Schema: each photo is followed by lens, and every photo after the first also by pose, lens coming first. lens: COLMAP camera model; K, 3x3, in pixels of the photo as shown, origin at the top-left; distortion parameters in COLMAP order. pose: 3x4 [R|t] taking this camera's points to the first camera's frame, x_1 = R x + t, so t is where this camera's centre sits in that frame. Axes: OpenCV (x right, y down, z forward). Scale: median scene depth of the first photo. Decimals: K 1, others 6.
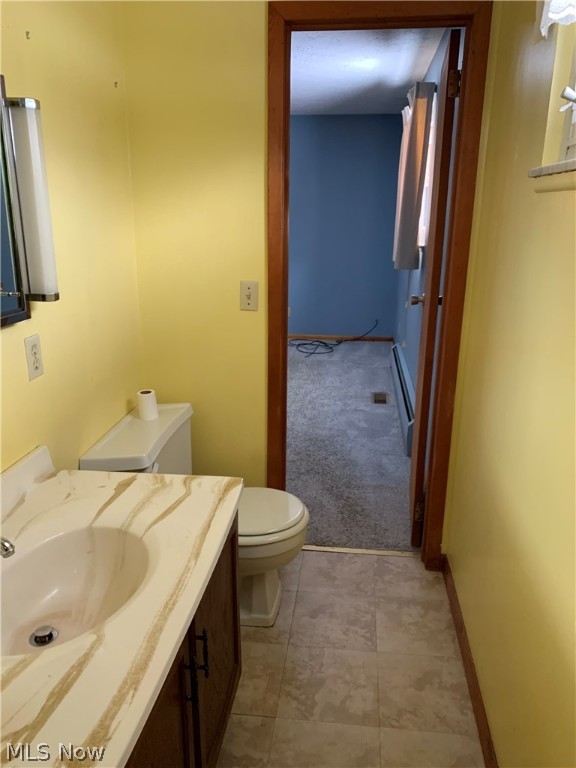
lens RADIAL K [[583.3, 0, 287.2], [0, 583.3, 383.3], [0, 0, 1]] dist [0.026431, -0.040601]
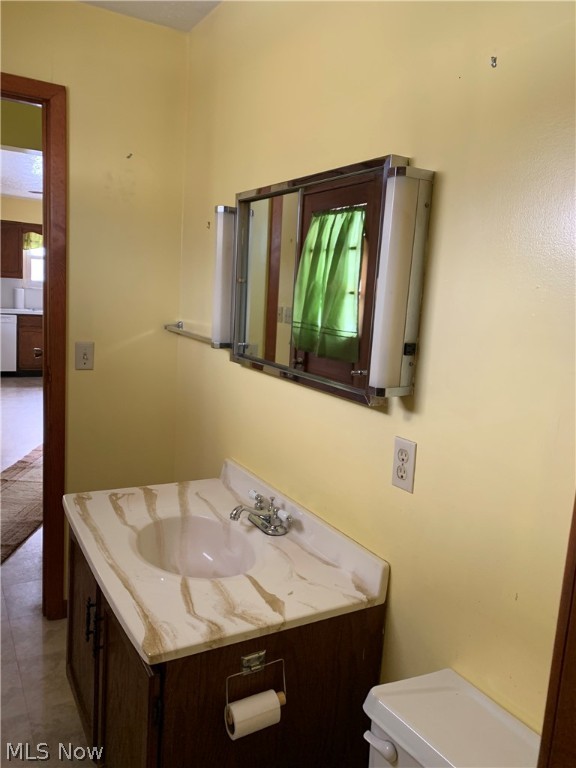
lens RADIAL K [[583.3, 0, 286.0], [0, 583.3, 382.9], [0, 0, 1]] dist [0.026431, -0.040601]
pose [[-0.791415, 0.036796, -0.610171, 0.235115], [-0.239458, 0.899749, 0.364844, -0.473410], [0.562426, 0.434853, -0.703264, 1.649668]]
